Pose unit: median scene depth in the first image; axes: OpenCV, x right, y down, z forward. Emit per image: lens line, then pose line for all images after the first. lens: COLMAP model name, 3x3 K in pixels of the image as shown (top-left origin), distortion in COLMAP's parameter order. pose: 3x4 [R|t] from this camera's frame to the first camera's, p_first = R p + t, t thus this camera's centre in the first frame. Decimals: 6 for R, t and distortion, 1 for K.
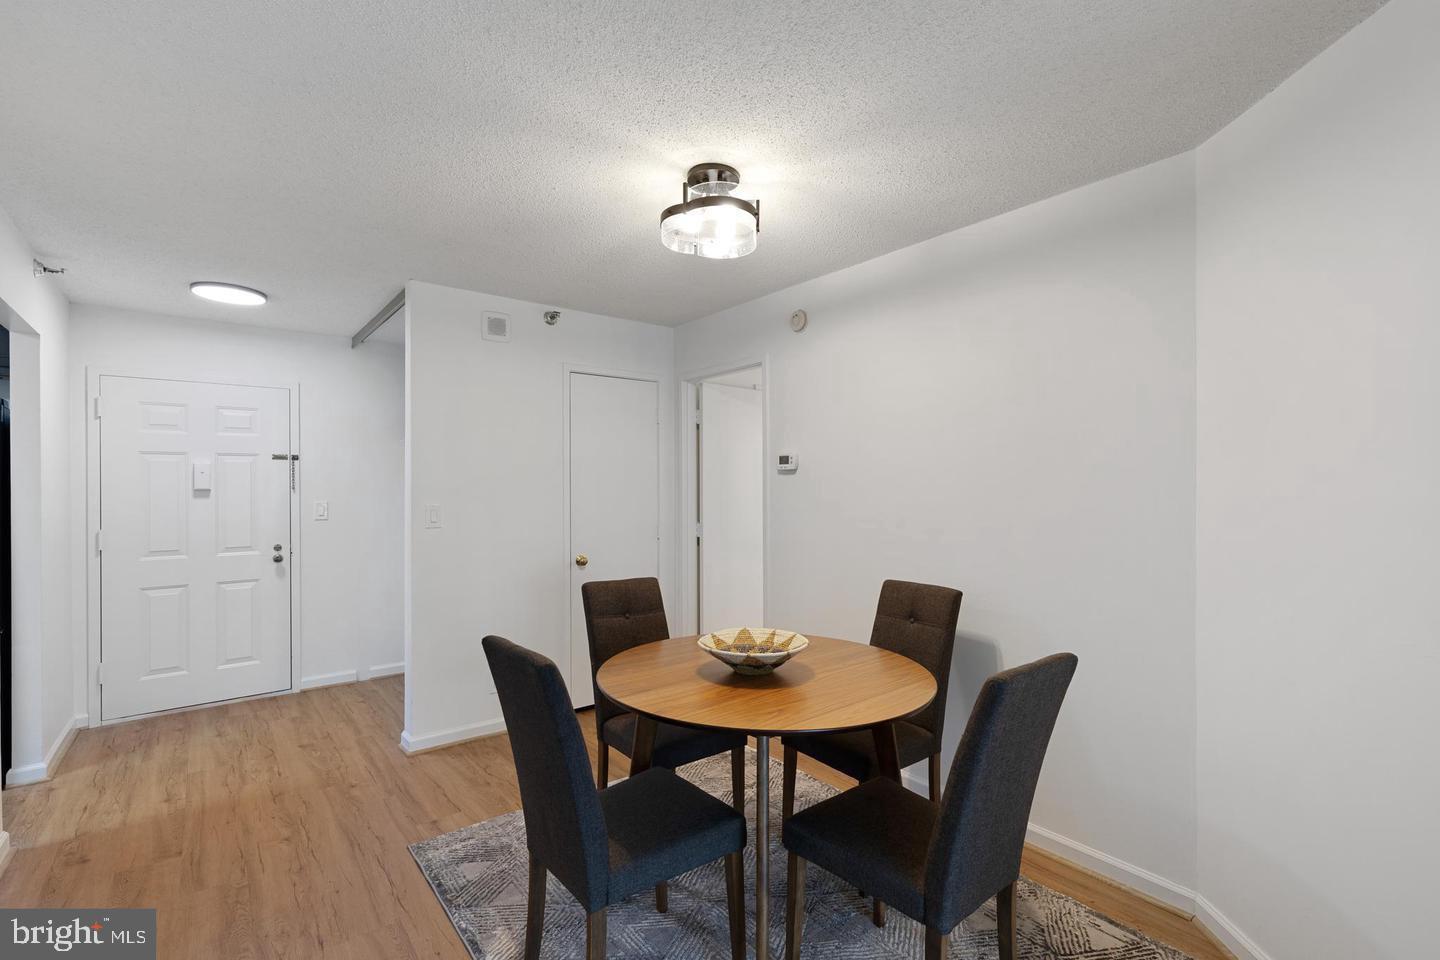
lens RADIAL K [[647.8, 0, 726.7], [0, 647.8, 487.6], [0, 0, 1]] dist [0.001590, -0.000404]
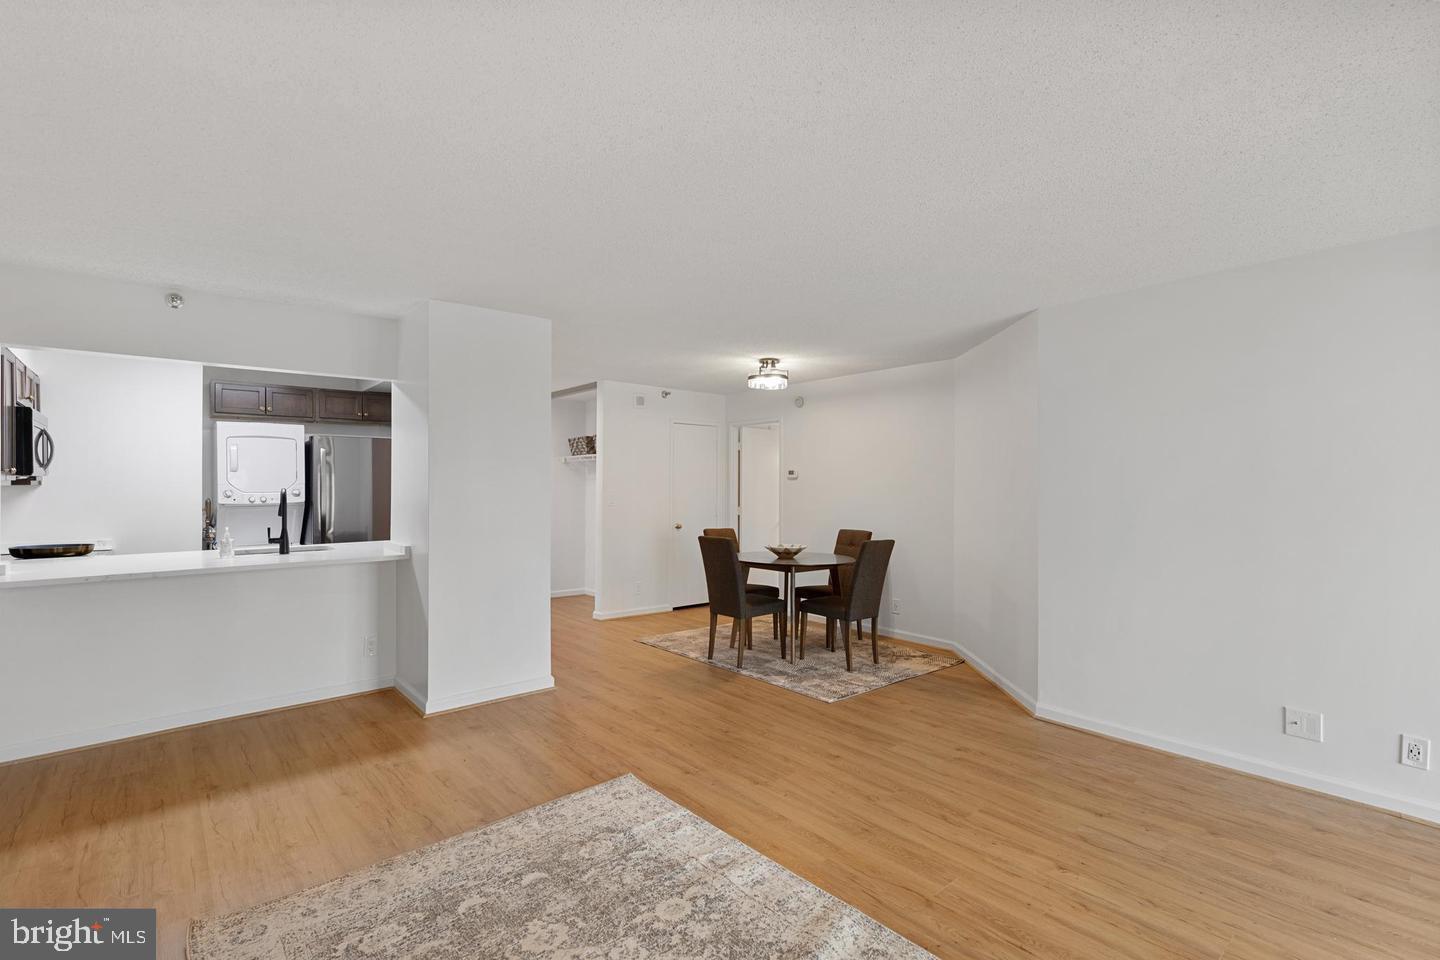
lens RADIAL K [[669.5, 0, 718.1], [0, 669.5, 476.7], [0, 0, 1]] dist [0.011323, -0.000339]
pose [[0.999745, 0.008840, 0.020775, -0.166828], [-0.008486, 0.999818, -0.017084, 0.005496], [-0.020922, 0.016904, 0.999638, -0.966221]]
